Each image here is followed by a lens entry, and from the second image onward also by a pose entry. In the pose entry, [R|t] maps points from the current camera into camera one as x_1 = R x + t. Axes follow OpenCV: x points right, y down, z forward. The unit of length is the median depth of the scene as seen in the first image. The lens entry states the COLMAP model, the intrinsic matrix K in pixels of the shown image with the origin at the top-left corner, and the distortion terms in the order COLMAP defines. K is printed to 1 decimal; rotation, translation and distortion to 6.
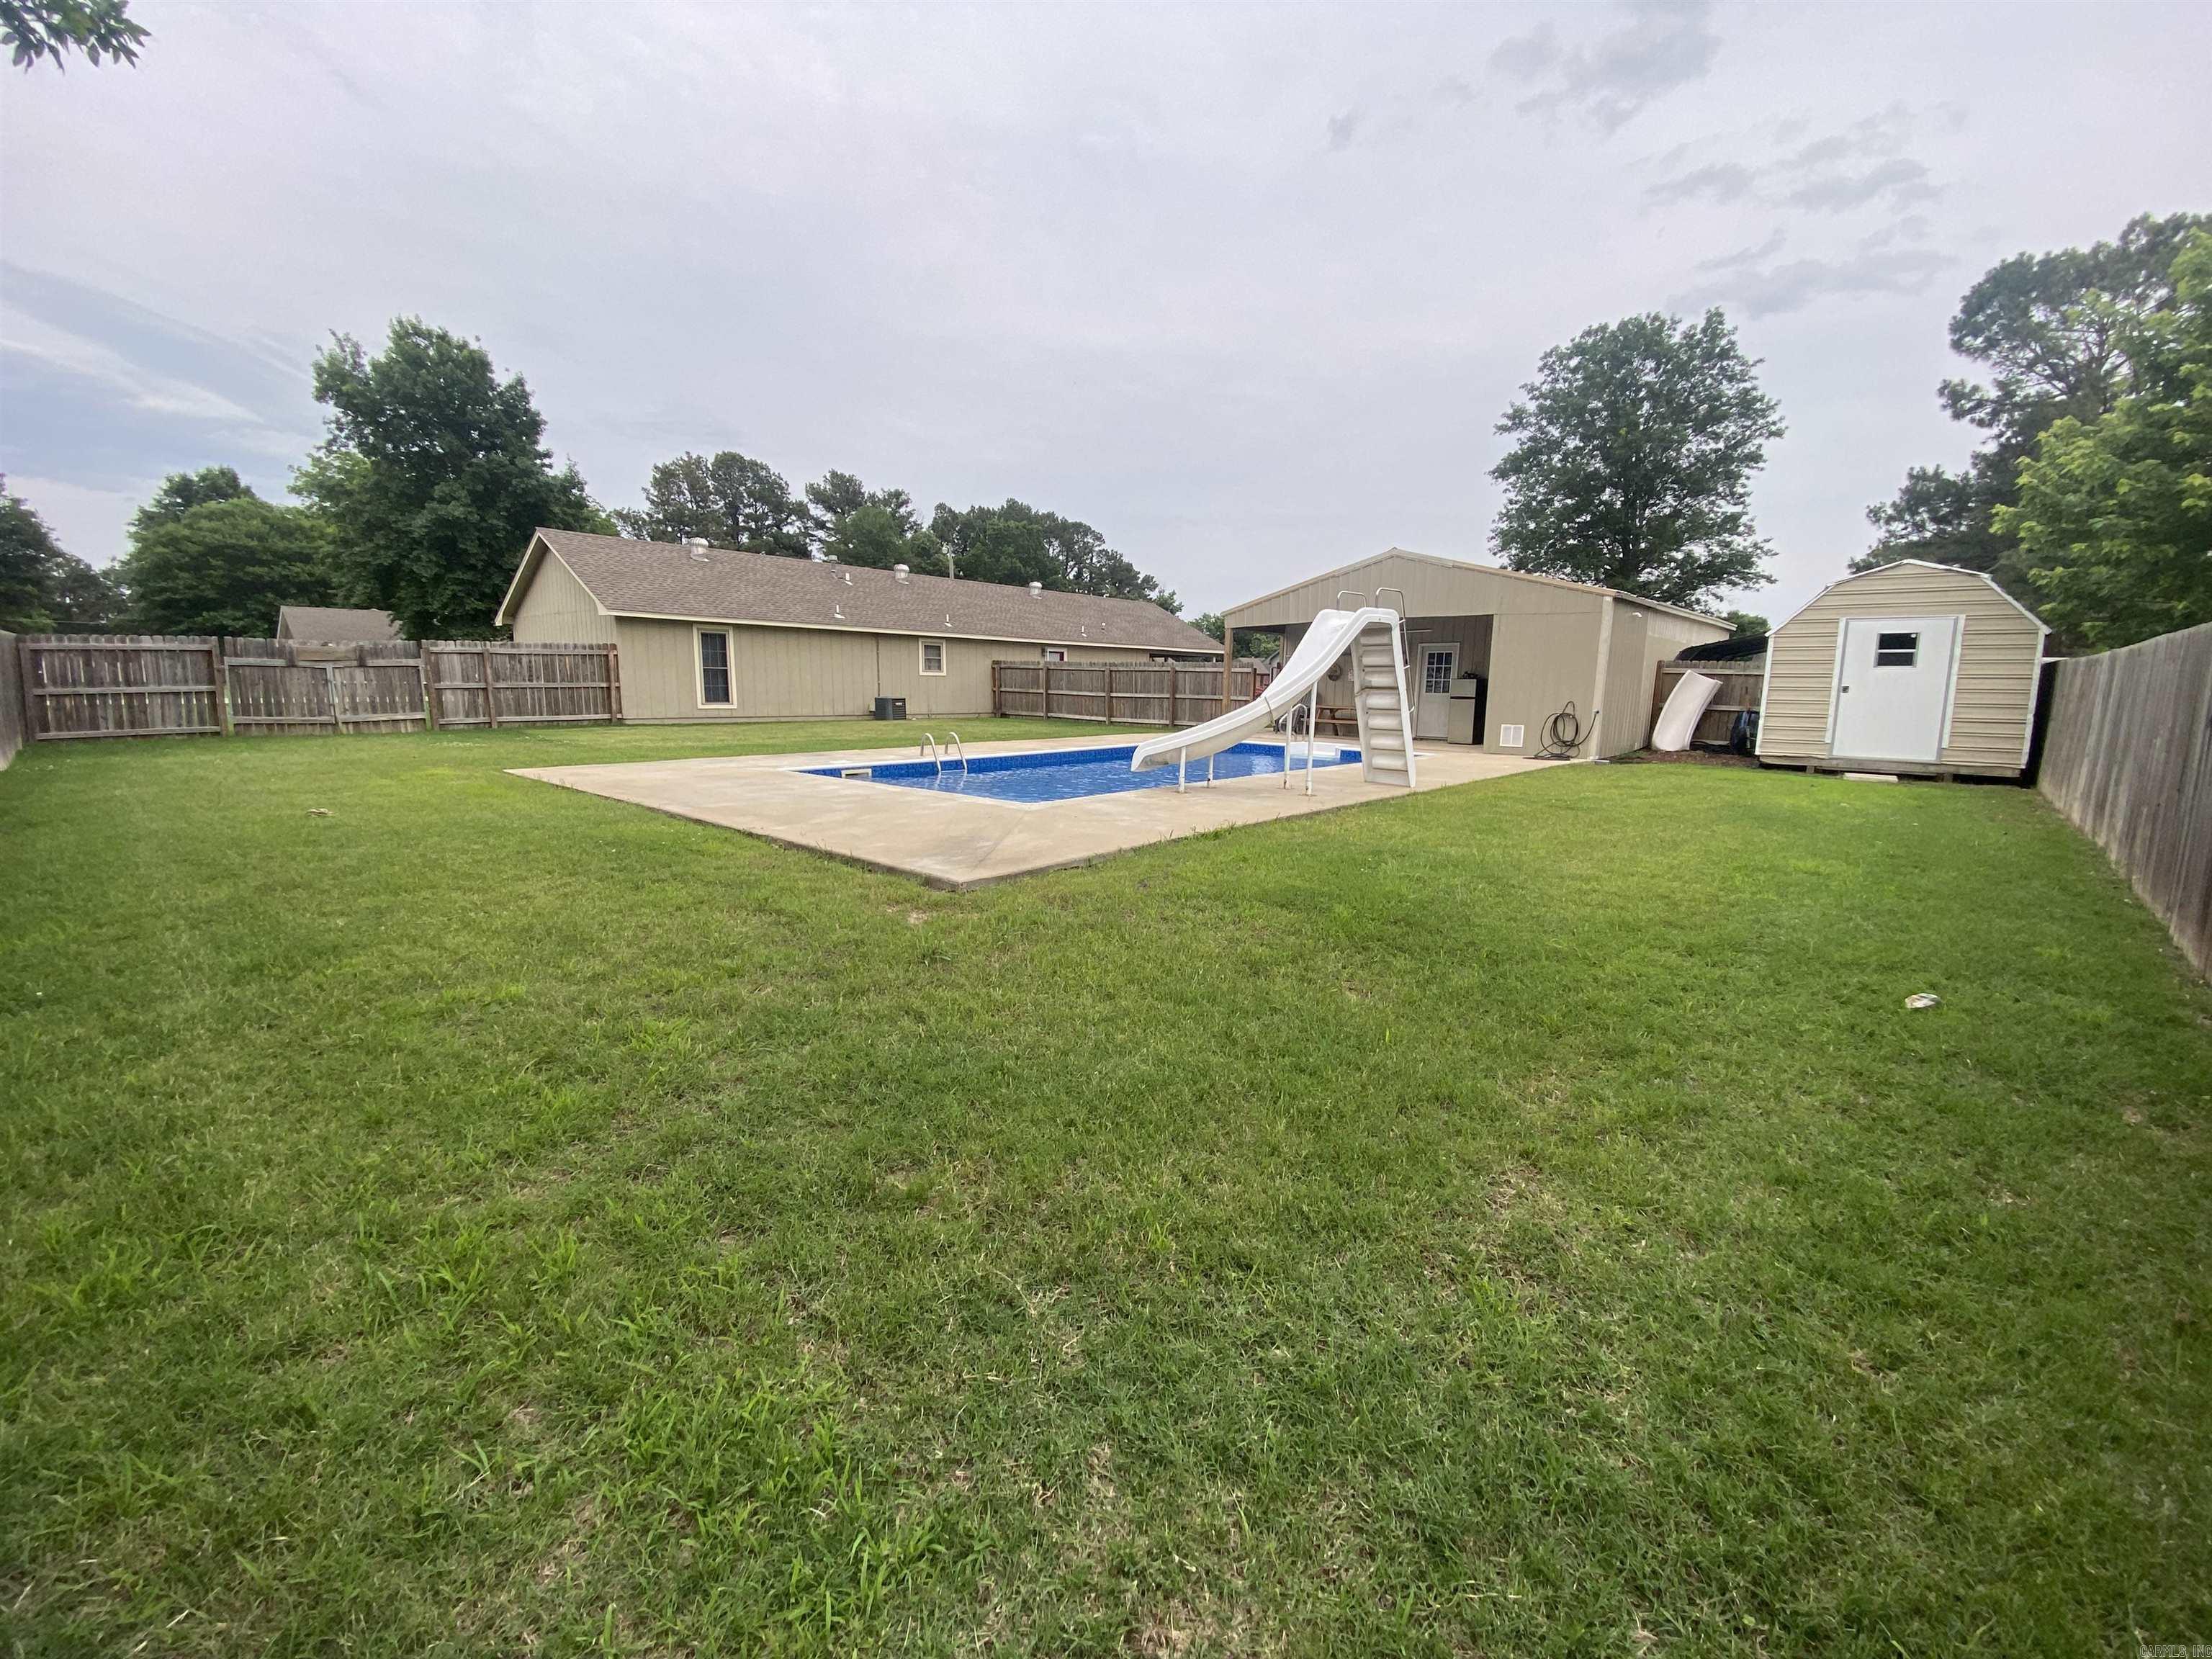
lens RADIAL K [[902.2, 0, 1105.6], [0, 902.2, 820.4], [0, 0, 1]] dist [0.028931, -0.025284]
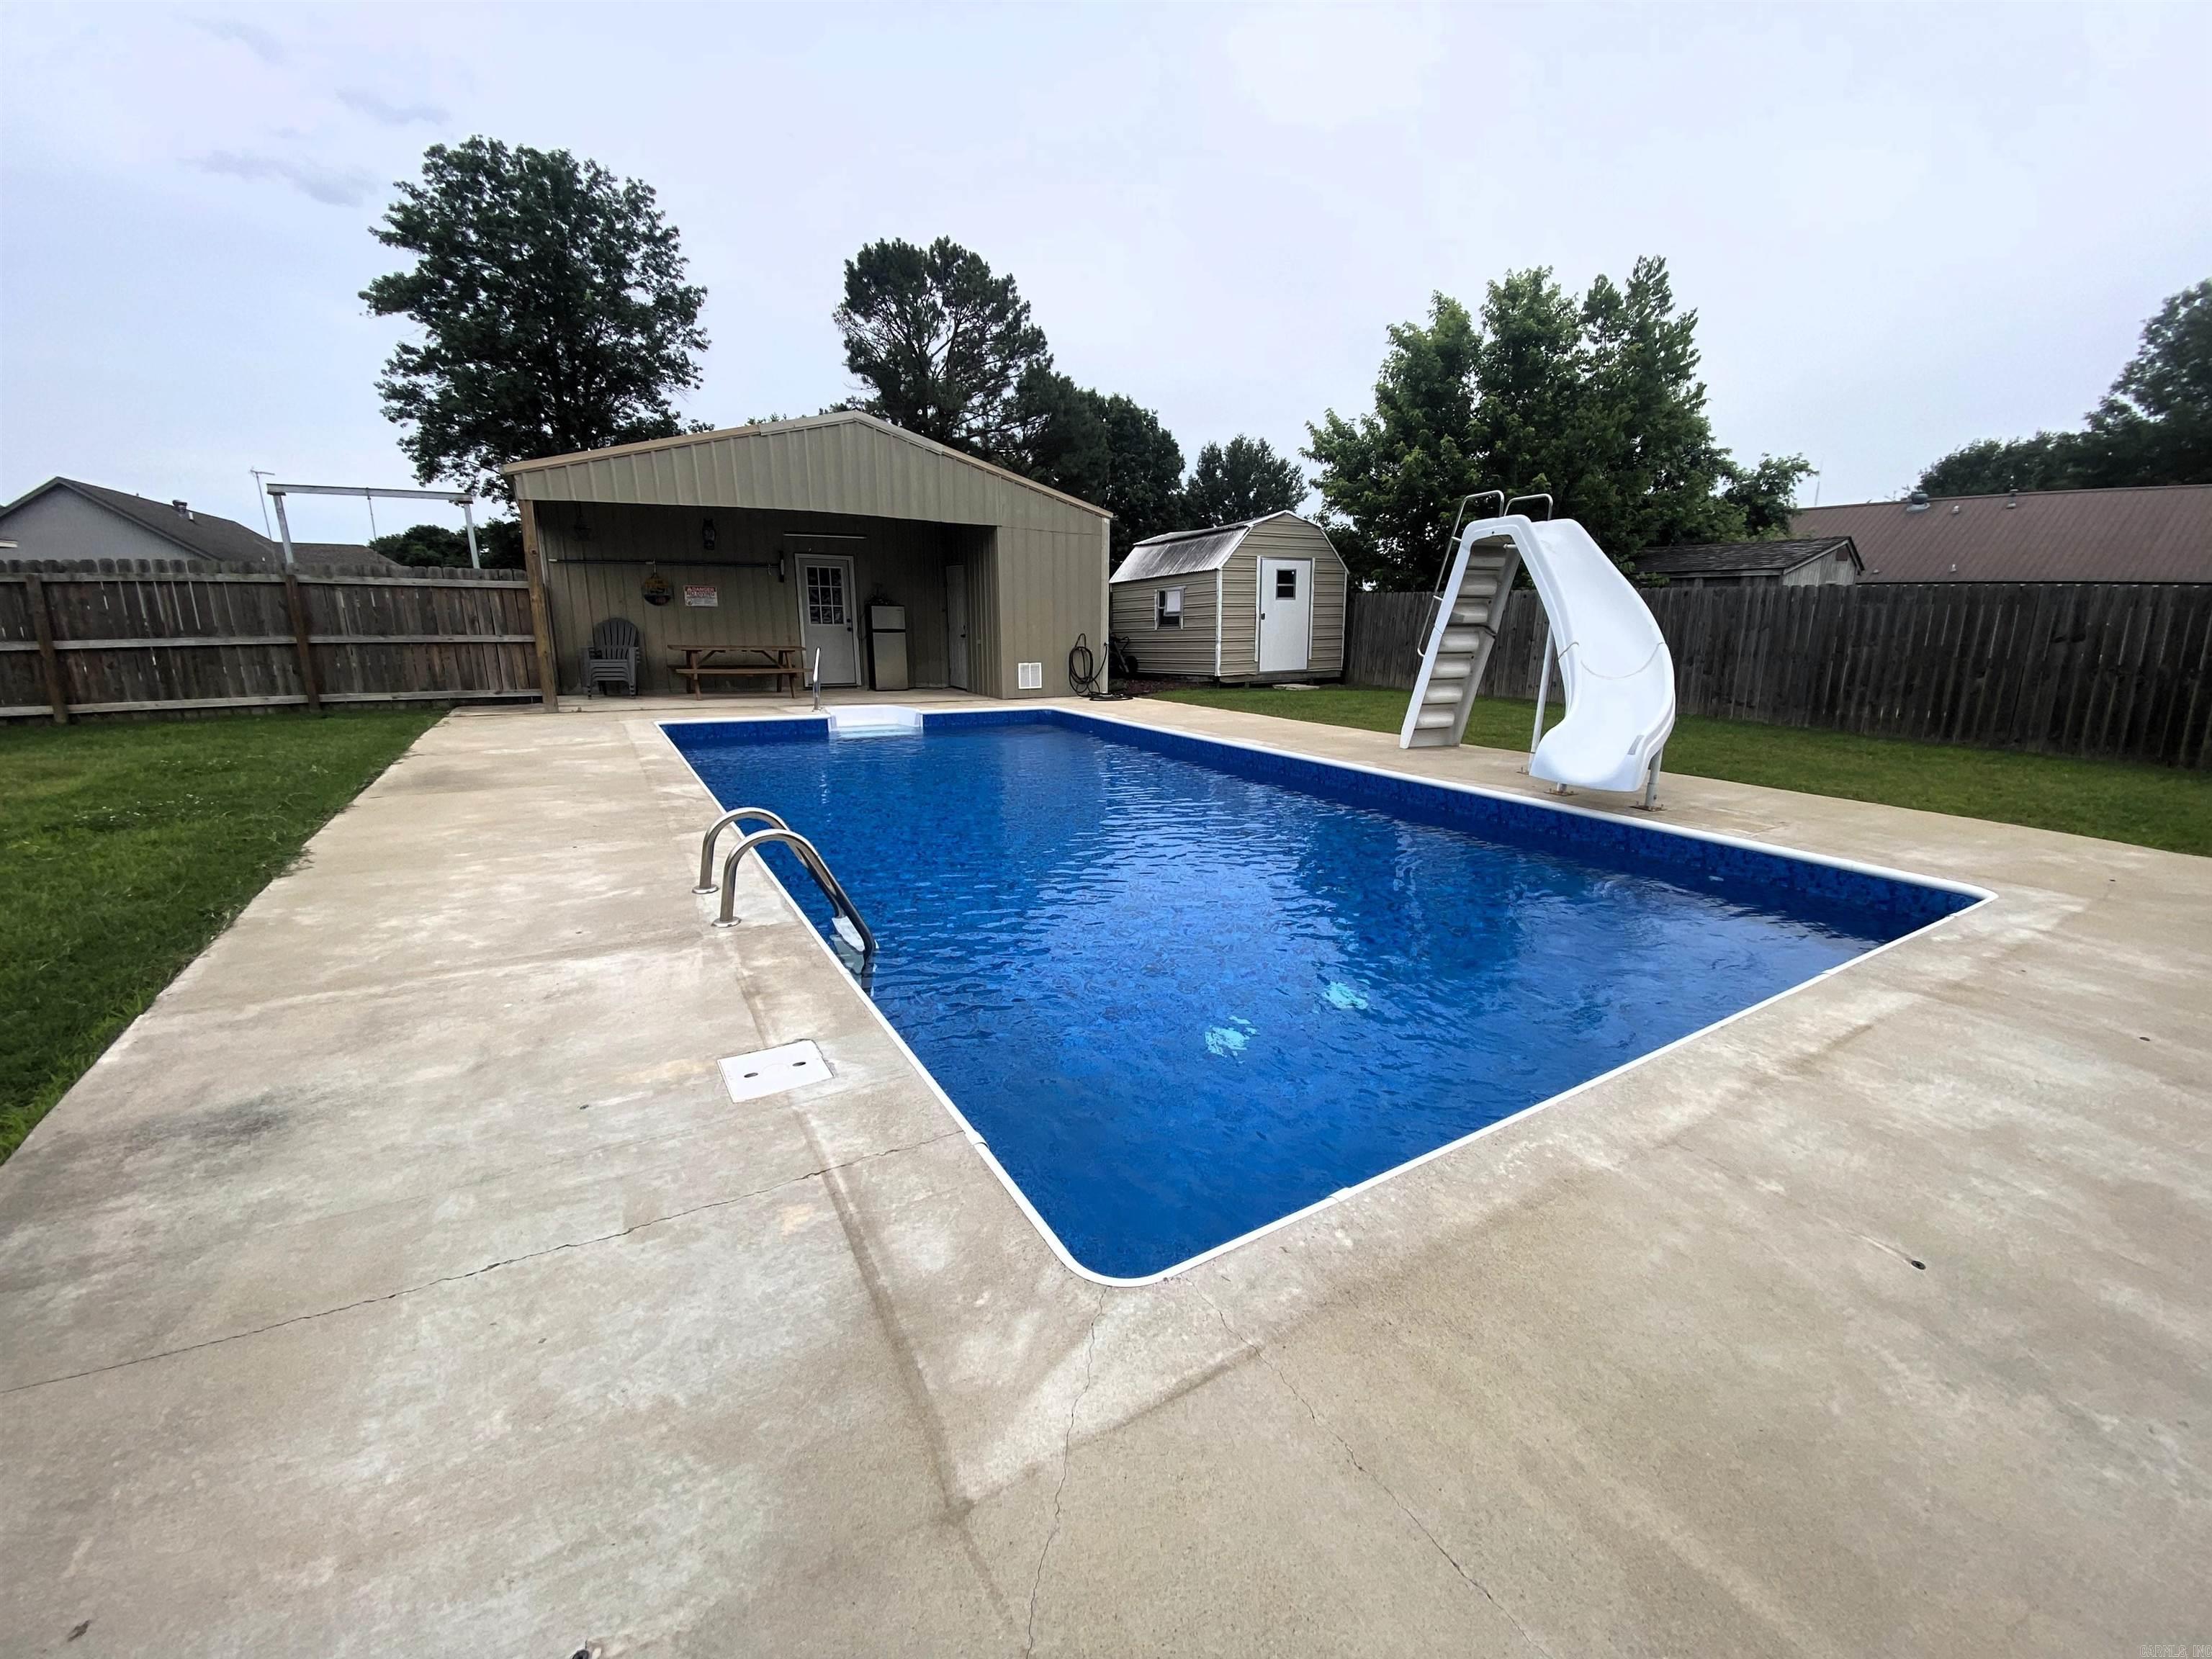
lens RADIAL K [[902.2, 0, 1105.6], [0, 902.2, 820.4], [0, 0, 1]] dist [0.028931, -0.025284]
pose [[0.307423, -0.224006, 0.924831, -0.202612], [0.139160, 0.972031, 0.189180, -0.066662], [-0.941343, 0.070541, 0.329997, 0.398064]]
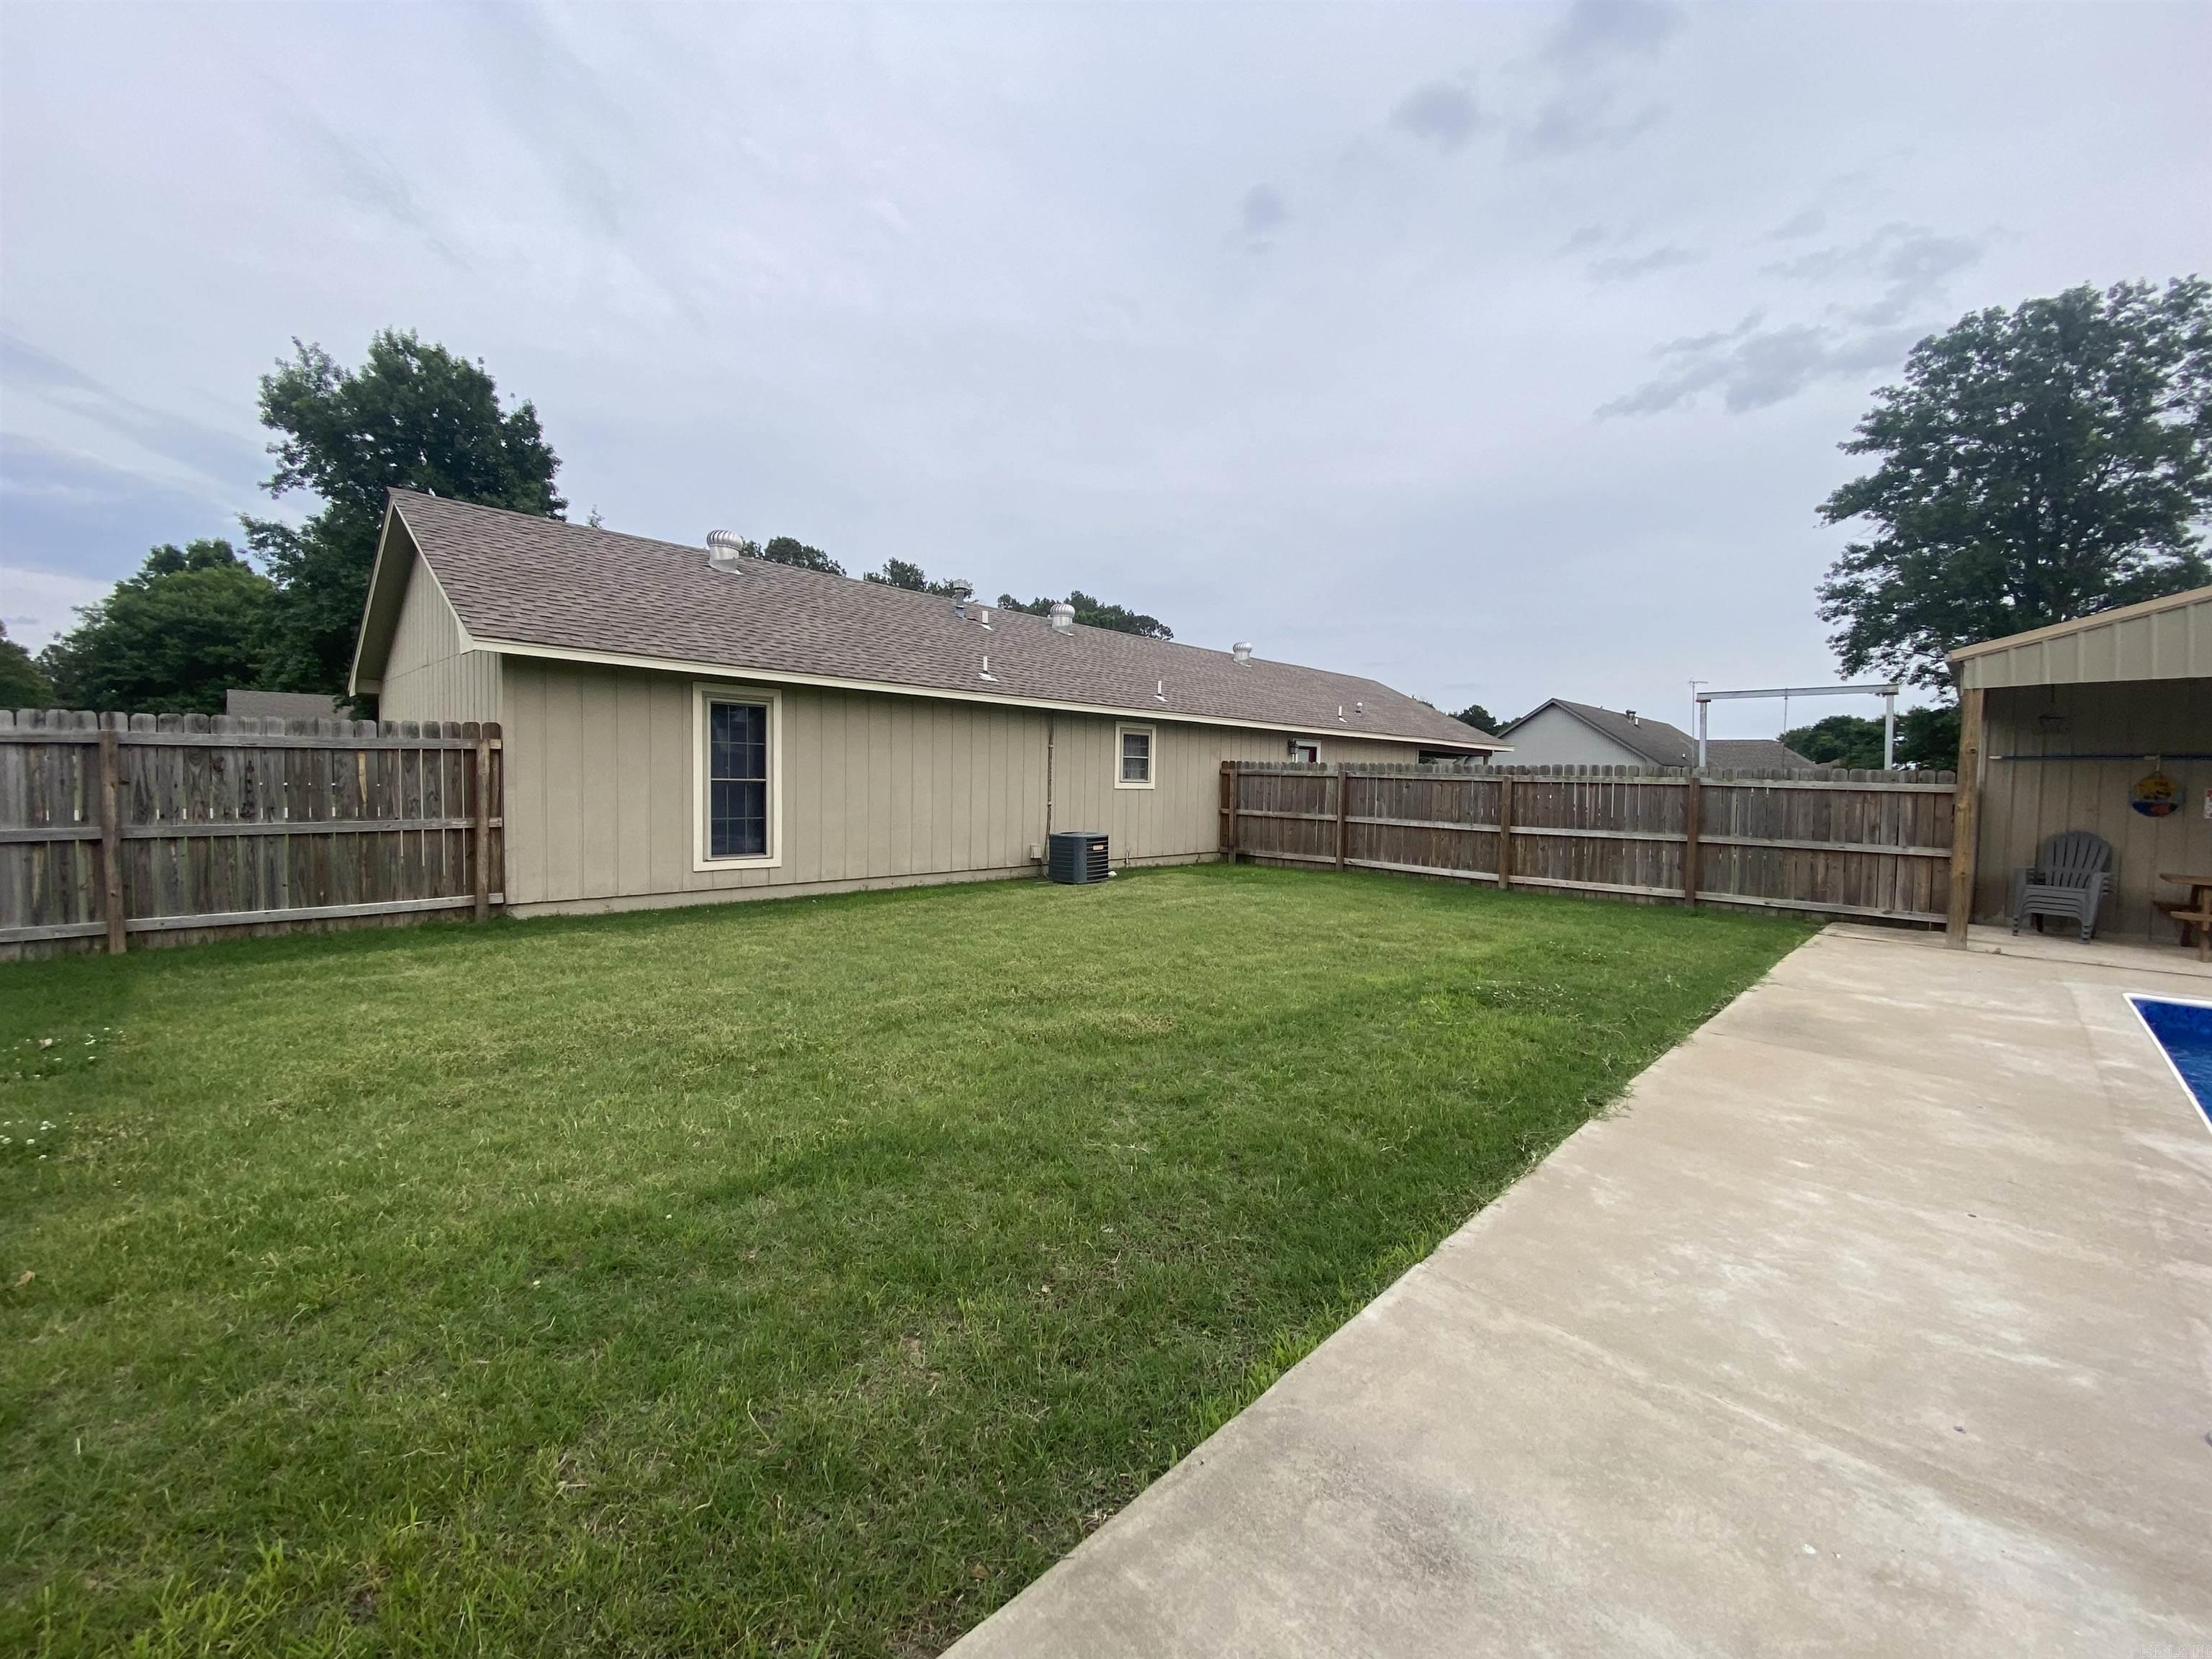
lens RADIAL K [[902.2, 0, 1105.6], [0, 902.2, 820.4], [0, 0, 1]] dist [0.028931, -0.025284]
pose [[0.999263, 0.007442, -0.037650, -0.177654], [-0.011443, 0.994173, -0.107192, -0.078074], [0.036633, 0.107544, 0.993525, 0.430997]]
